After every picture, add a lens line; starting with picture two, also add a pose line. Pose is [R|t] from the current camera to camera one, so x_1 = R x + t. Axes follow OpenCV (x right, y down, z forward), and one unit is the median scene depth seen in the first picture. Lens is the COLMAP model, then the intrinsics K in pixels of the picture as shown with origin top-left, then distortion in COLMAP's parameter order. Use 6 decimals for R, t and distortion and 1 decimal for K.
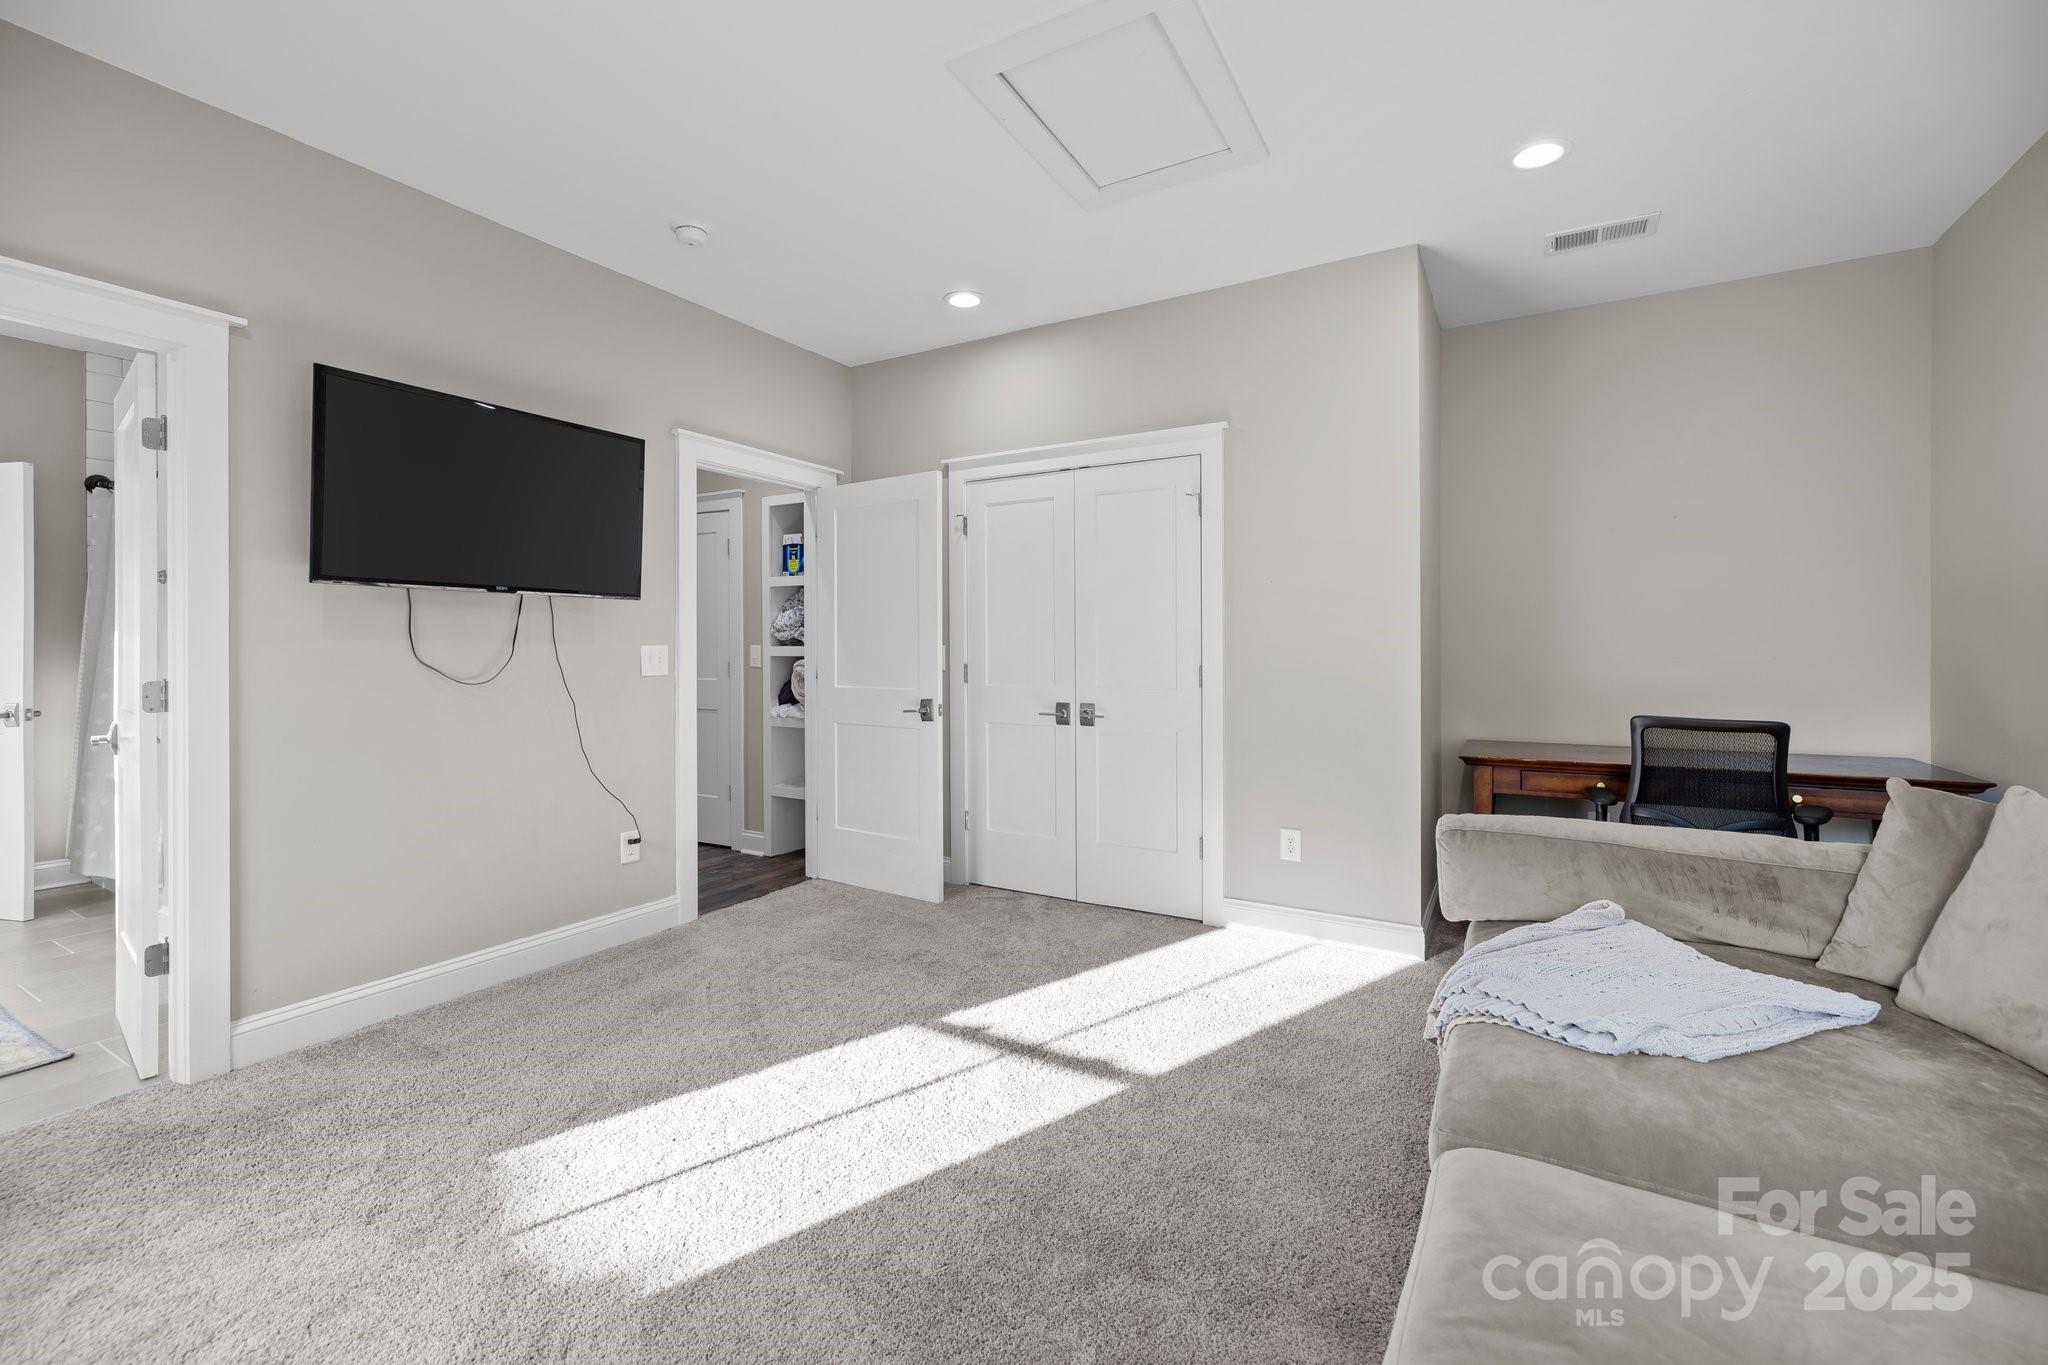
lens RADIAL K [[871.7, 0, 1013.4], [0, 871.7, 654.6], [0, 0, 1]] dist [0.002644, 0.000439]
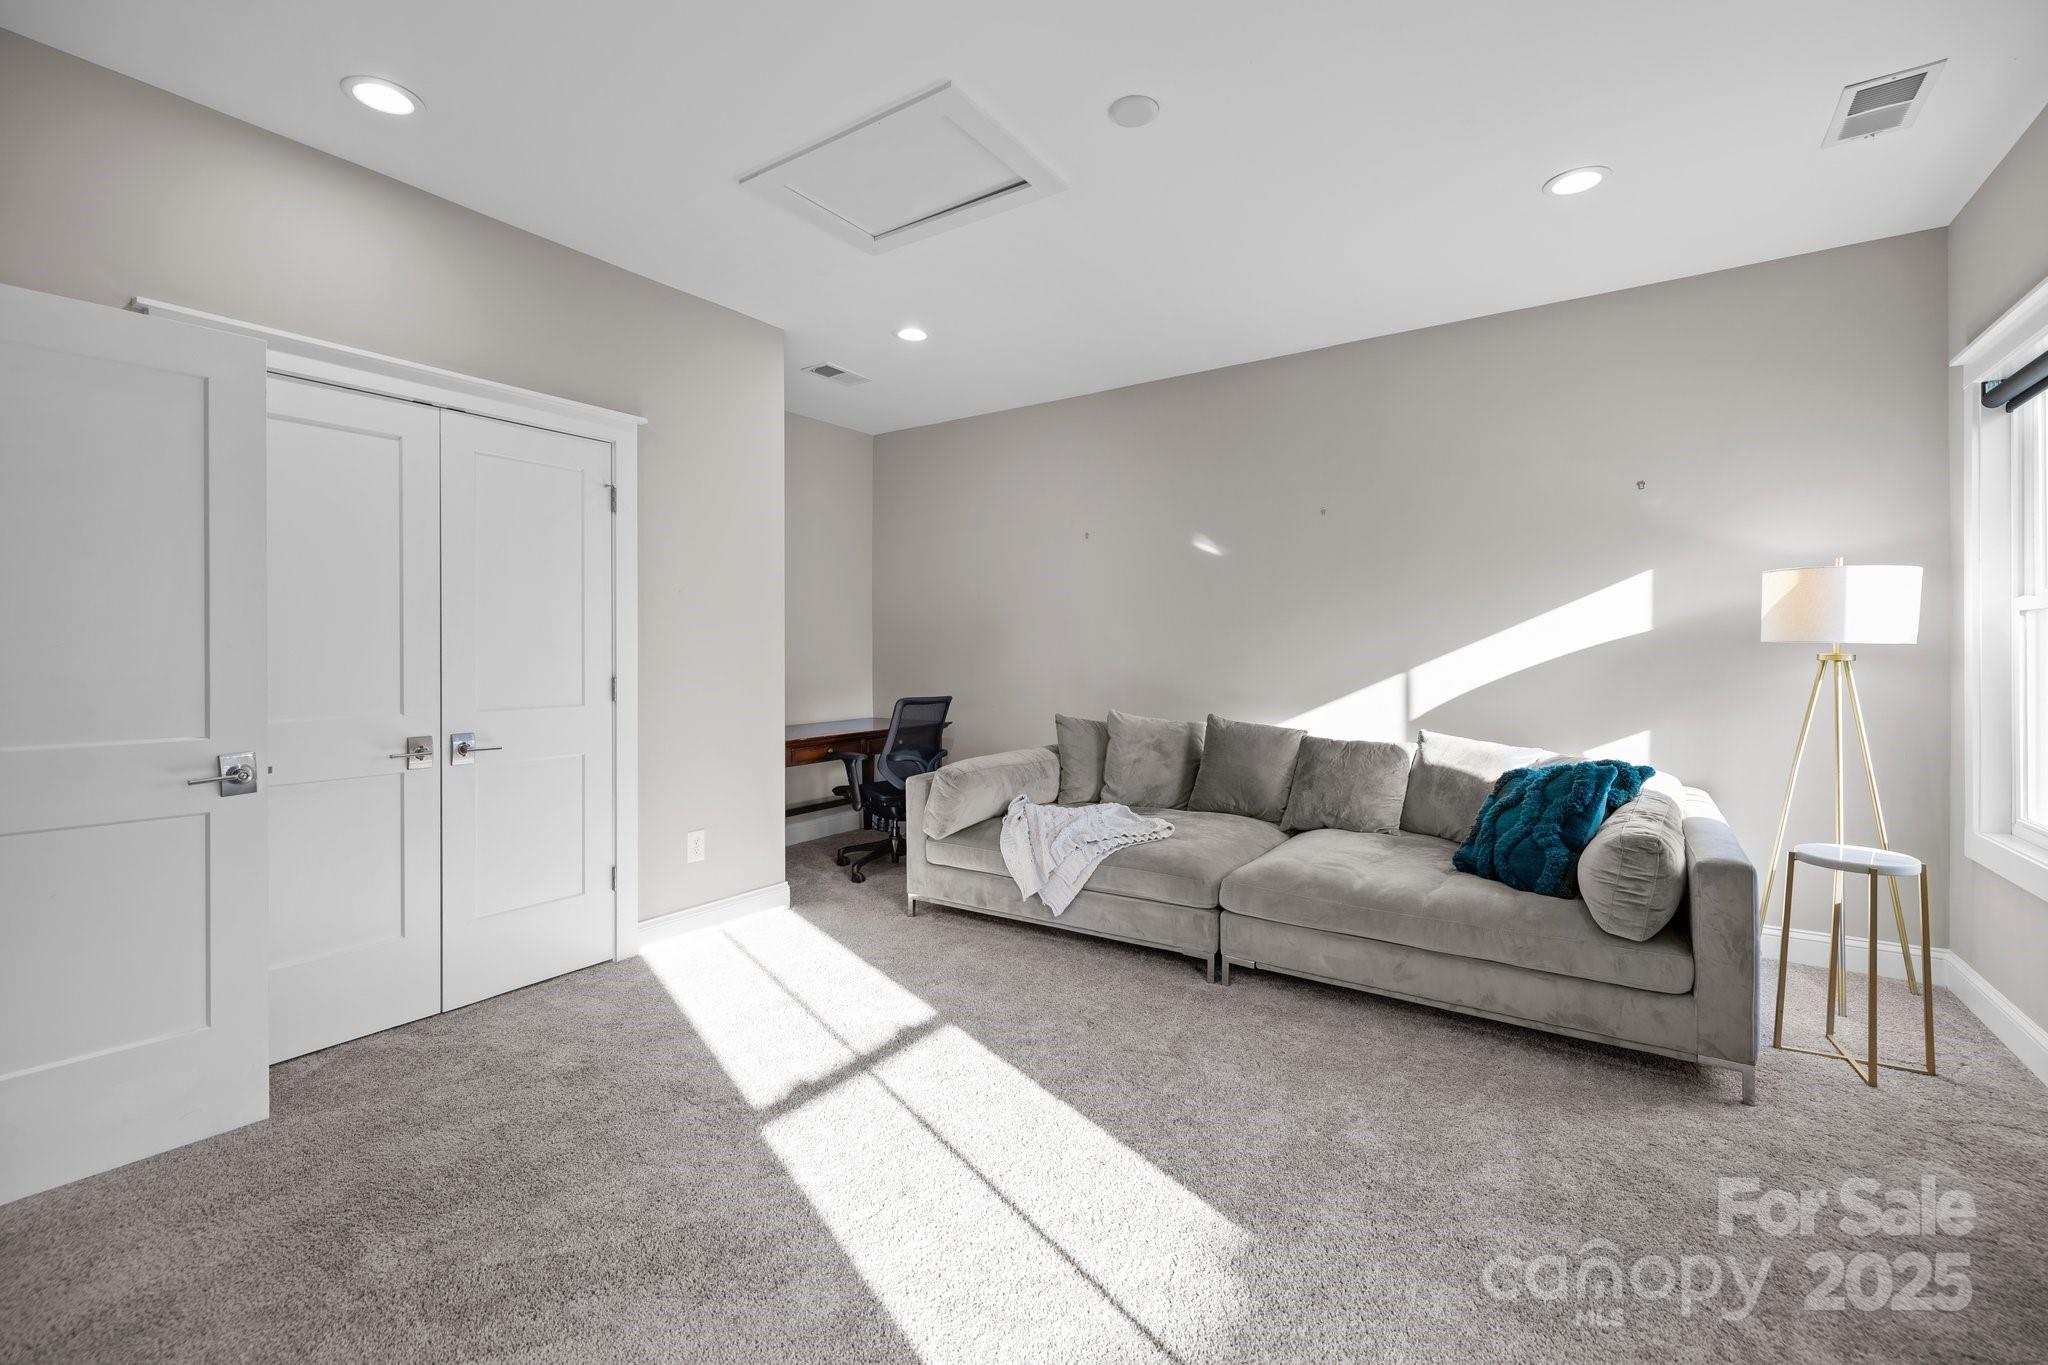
lens RADIAL K [[871.7, 0, 1013.4], [0, 871.7, 654.6], [0, 0, 1]] dist [0.002644, 0.000439]
pose [[0.062640, 0.001797, 0.998035, -0.691225], [0.016636, 0.999858, -0.002845, -0.000252], [-0.997898, 0.016781, 0.062601, 0.552740]]
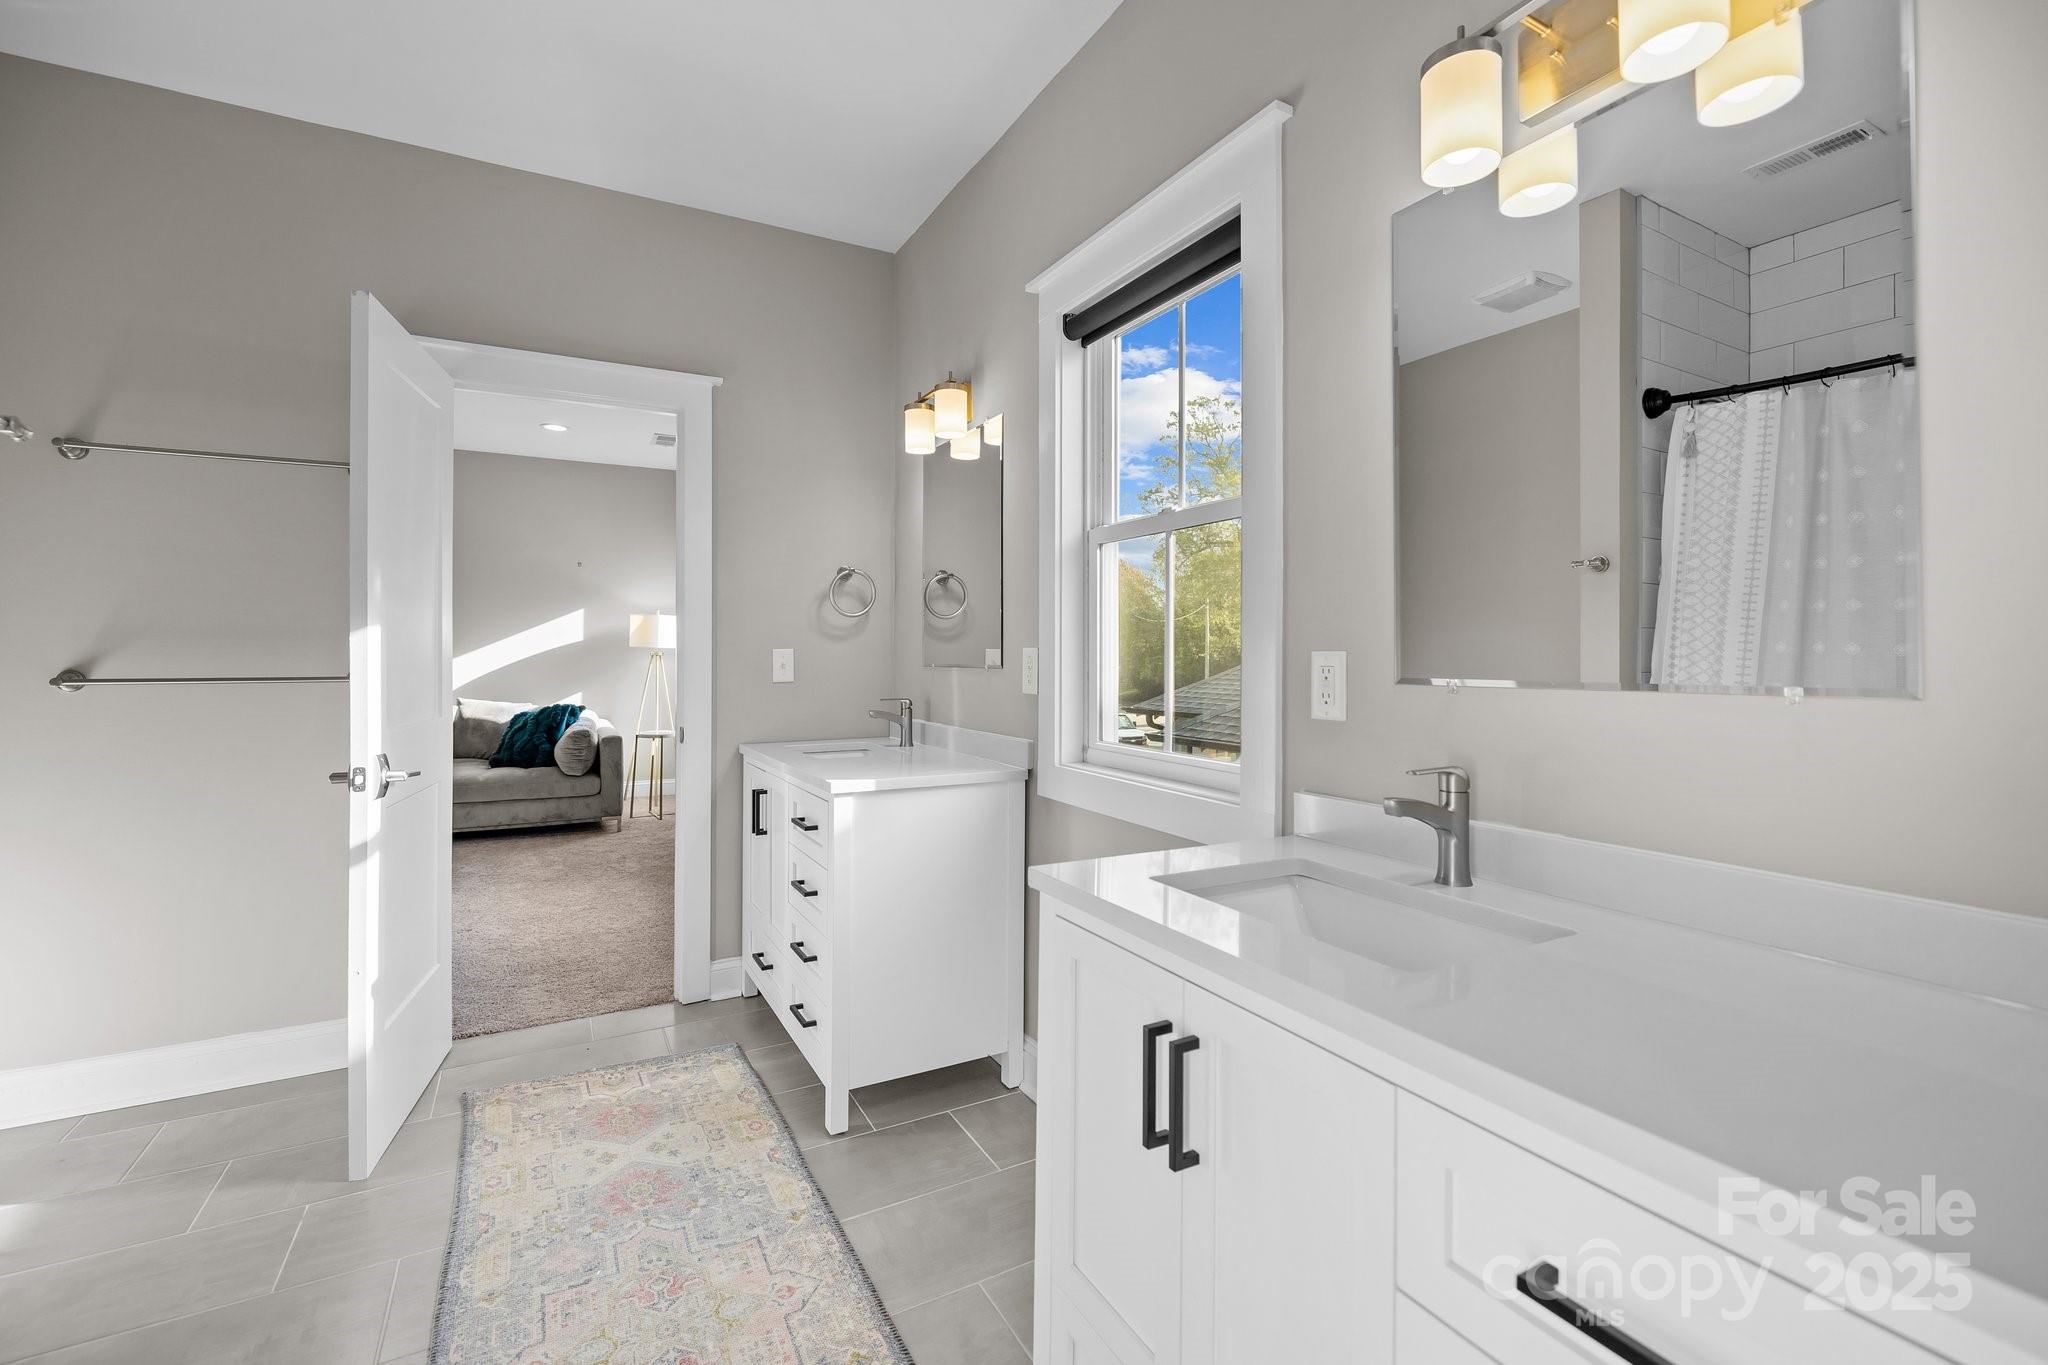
lens RADIAL K [[871.7, 0, 1013.4], [0, 871.7, 654.6], [0, 0, 1]] dist [0.002644, 0.000439]
pose [[-0.858691, -0.001361, 0.512493, -1.544738], [0.007814, 0.999845, 0.015748, -0.010743], [-0.512435, 0.017527, -0.858547, 1.116056]]
